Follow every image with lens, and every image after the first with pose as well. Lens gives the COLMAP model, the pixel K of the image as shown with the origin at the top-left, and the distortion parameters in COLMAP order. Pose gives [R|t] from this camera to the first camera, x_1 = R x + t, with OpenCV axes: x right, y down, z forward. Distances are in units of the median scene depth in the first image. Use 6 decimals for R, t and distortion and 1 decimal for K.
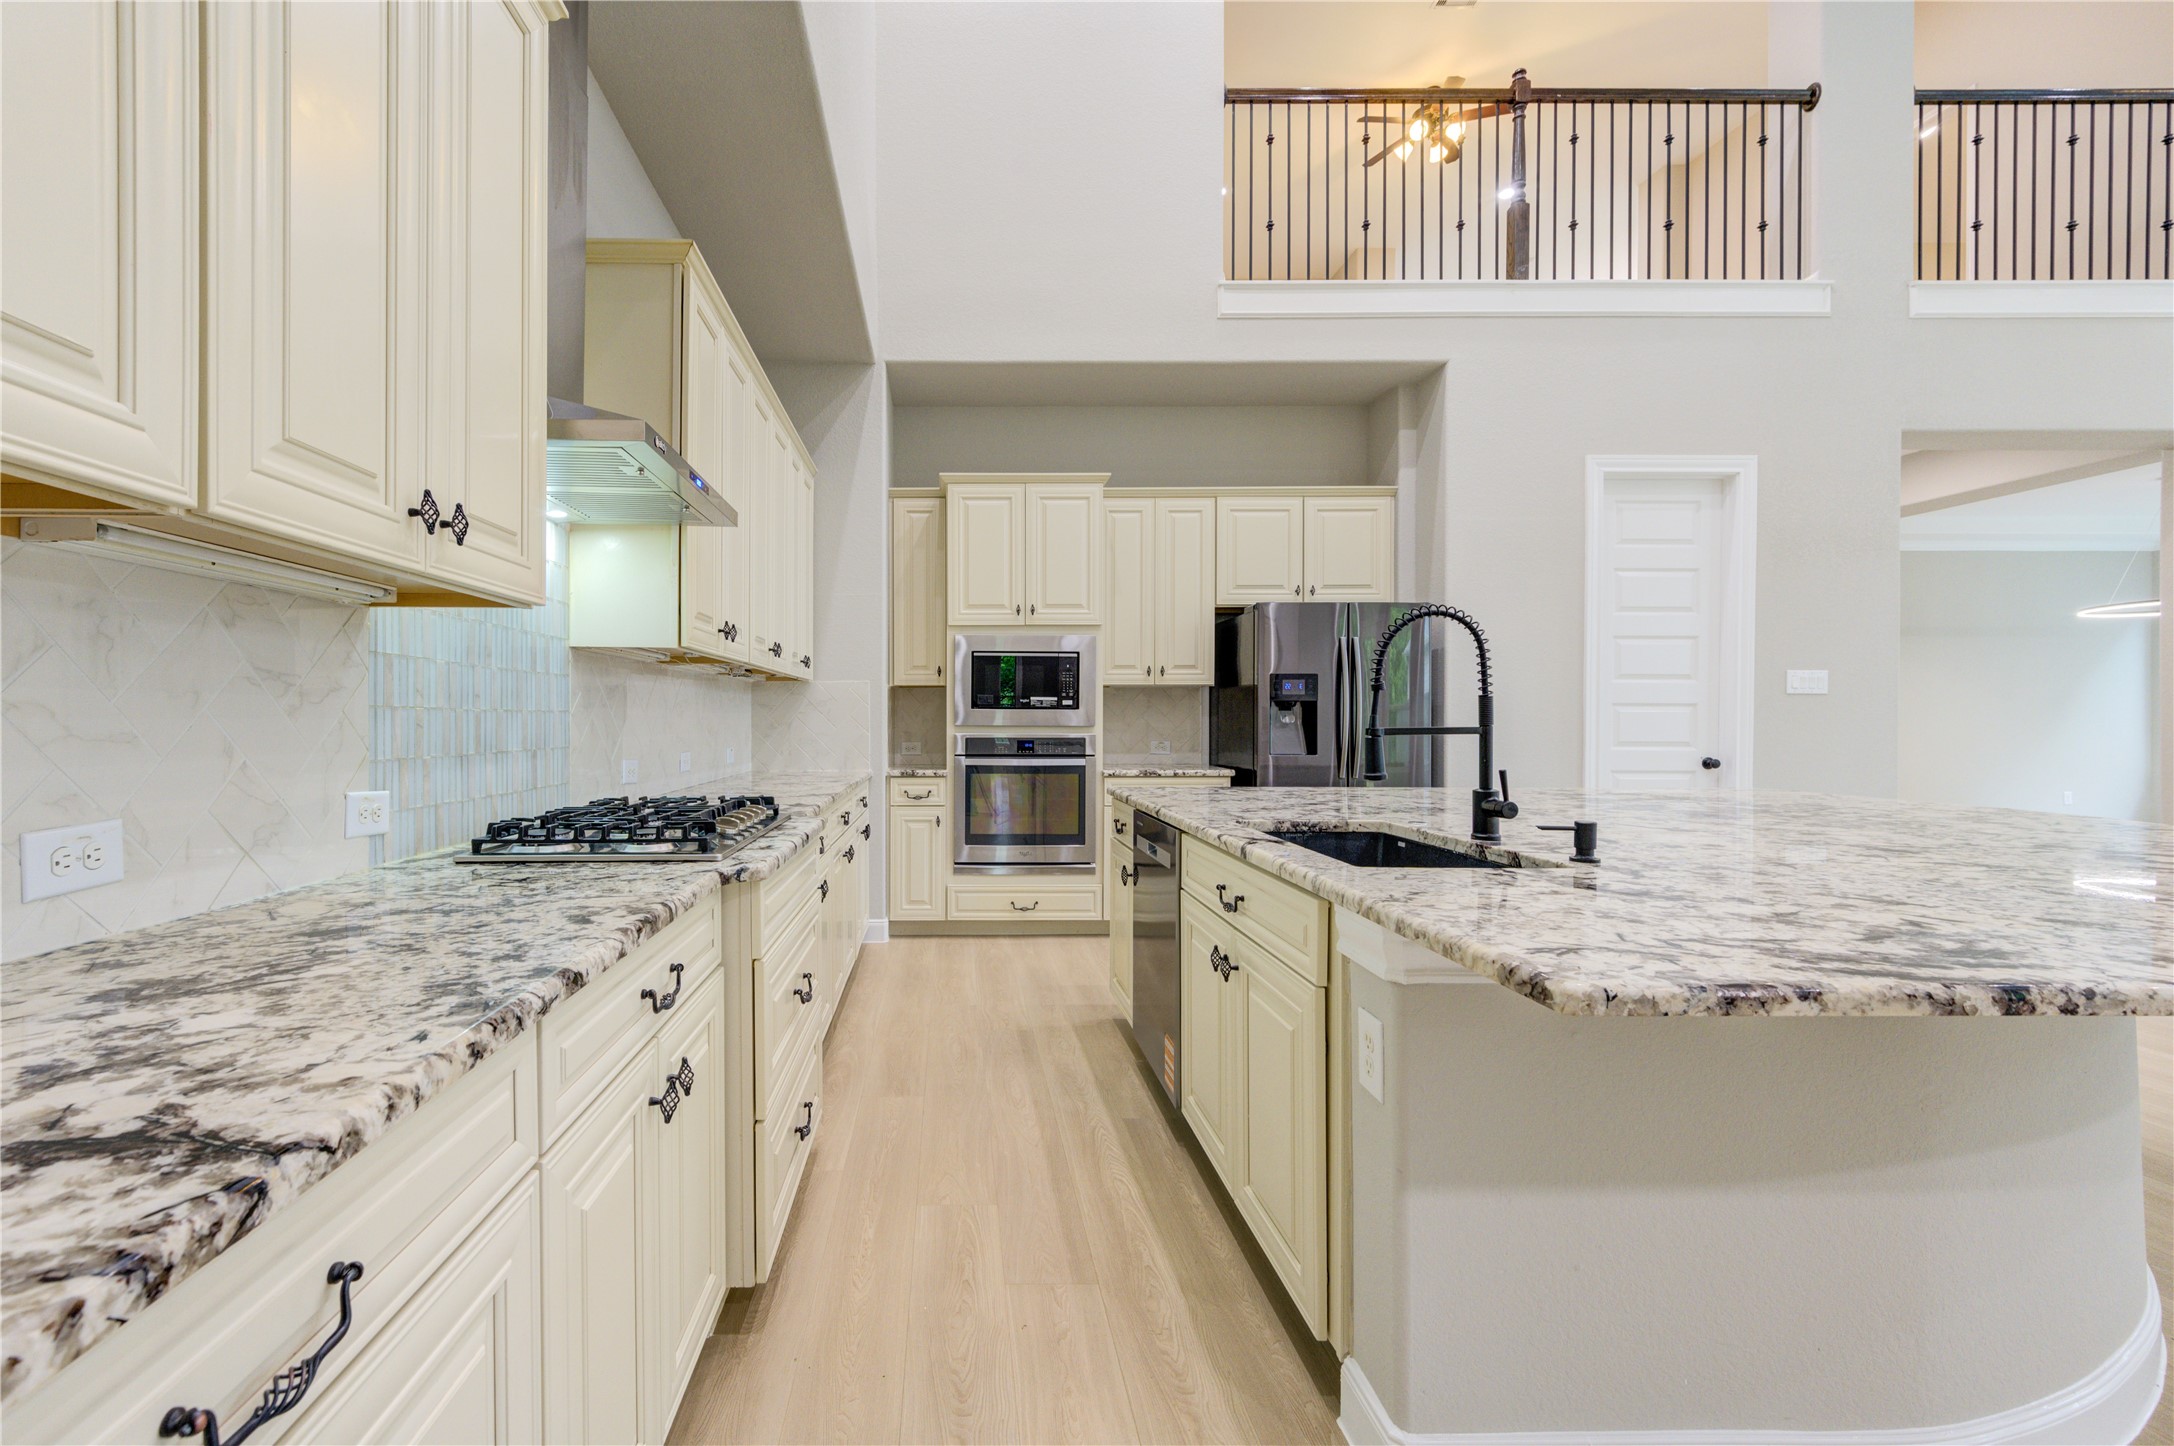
lens RADIAL K [[998.8, 0, 1087.0], [0, 998.8, 723.0], [0, 0, 1]] dist [0.000040, -0.000510]
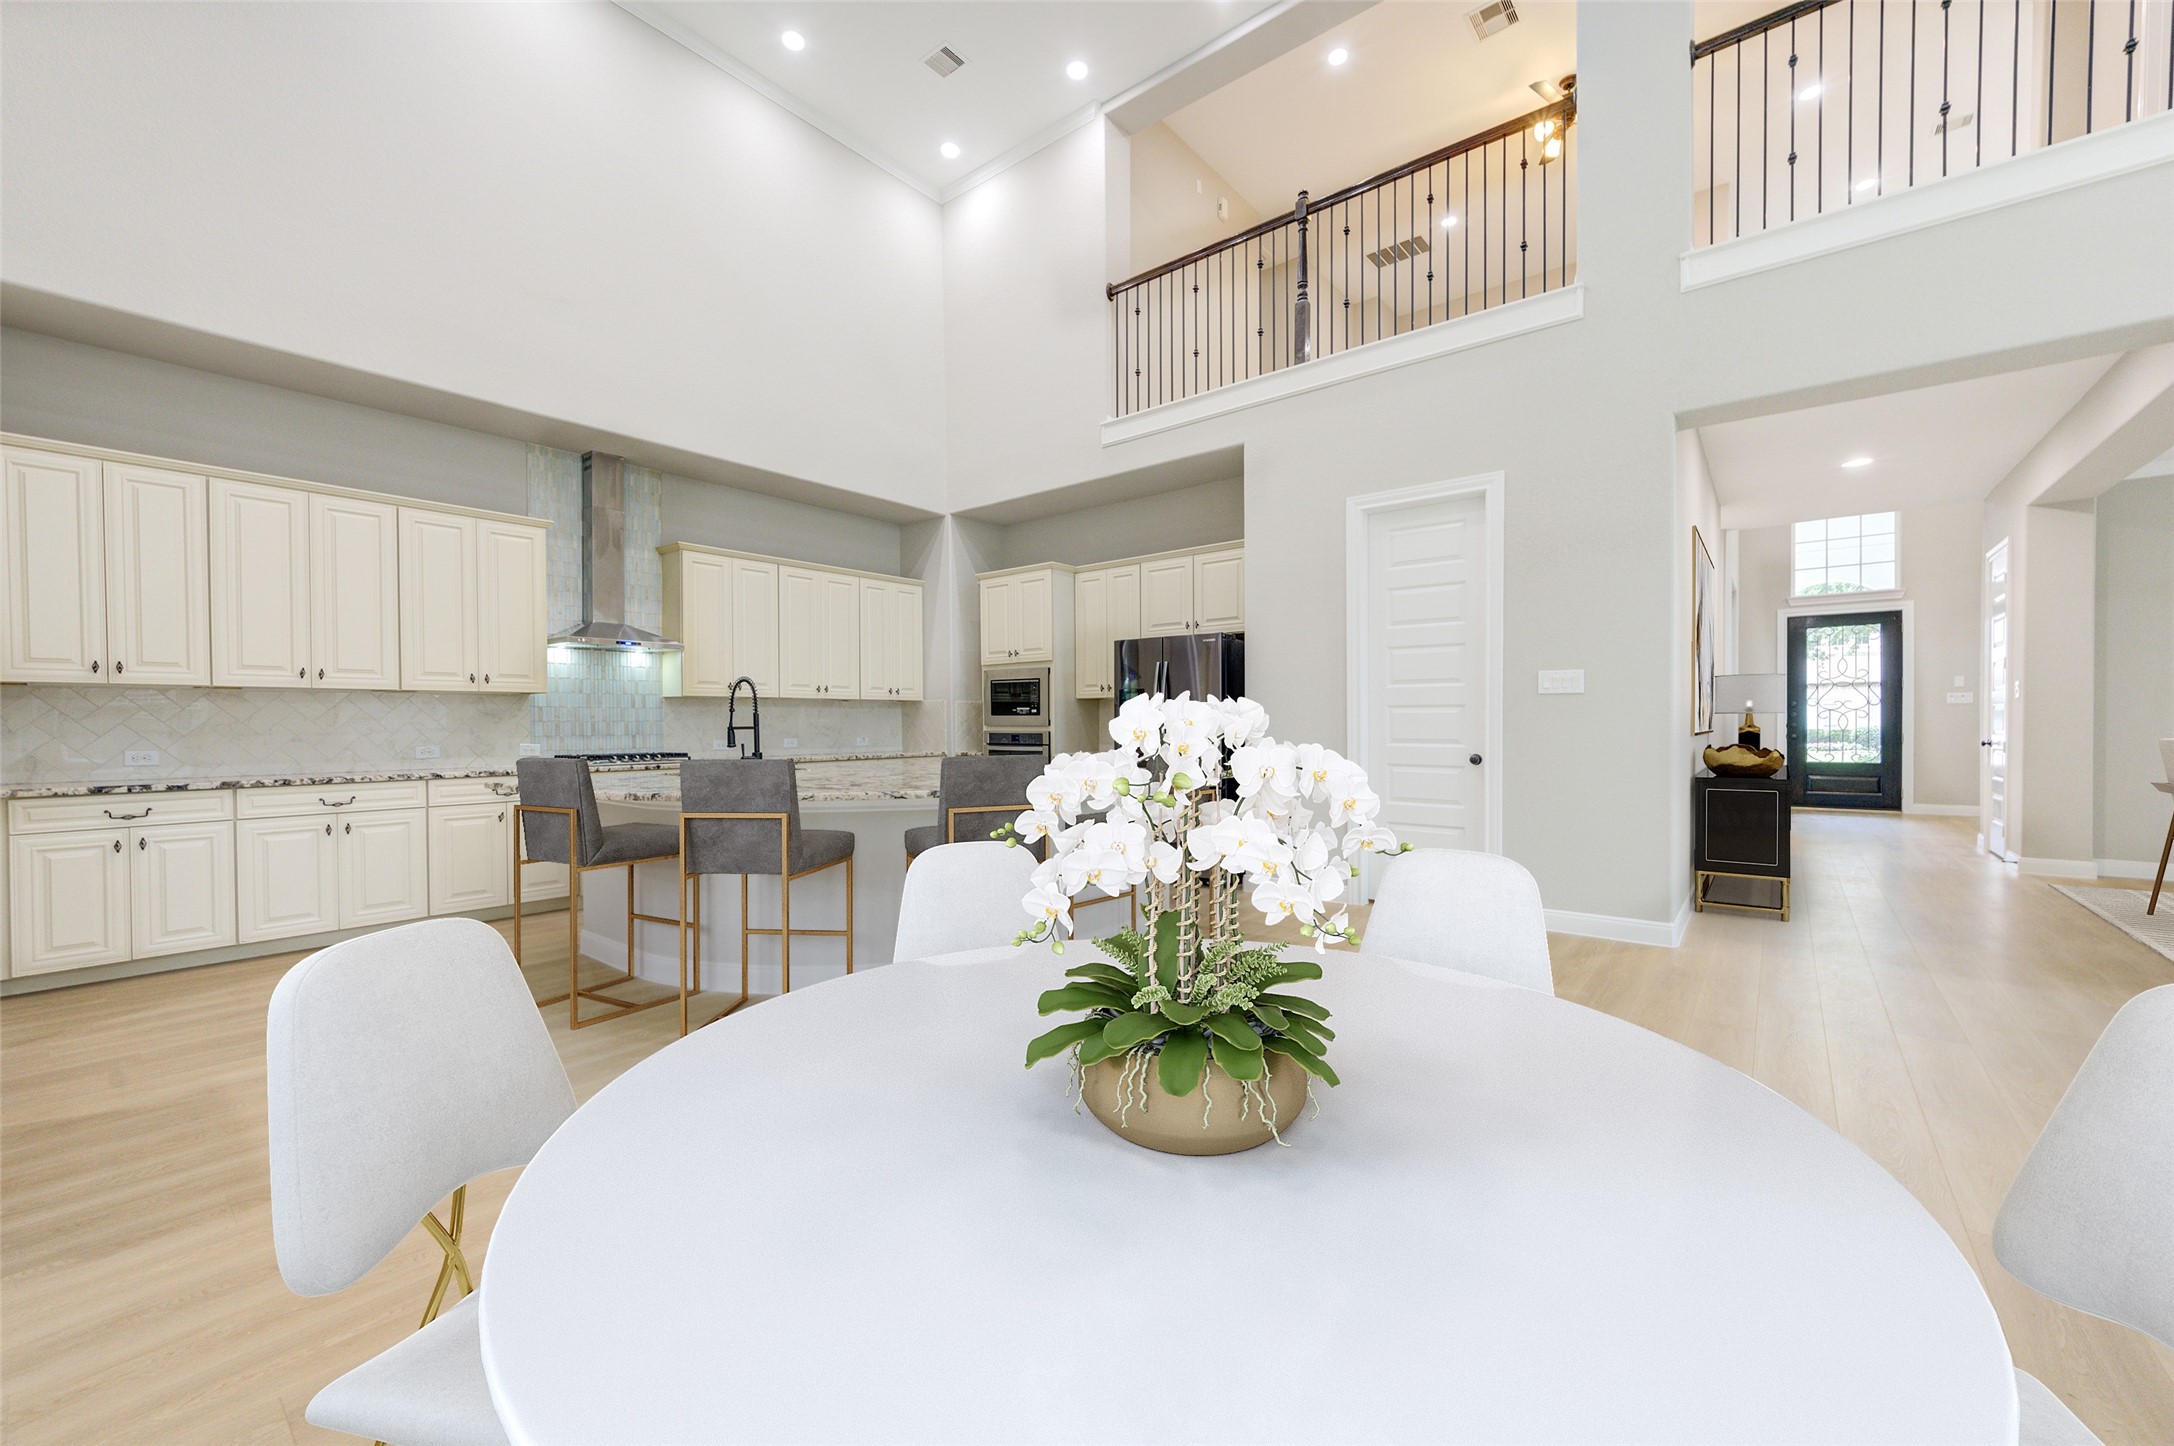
lens RADIAL K [[856.9, 0, 1087.0], [0, 856.9, 723.0], [0, 0, 1]] dist [0.003281, 0.000353]
pose [[0.772383, -0.003535, -0.635147, 0.900935], [0.007966, 0.999960, 0.004121, -0.006336], [0.635107, -0.008242, 0.772380, 0.011248]]
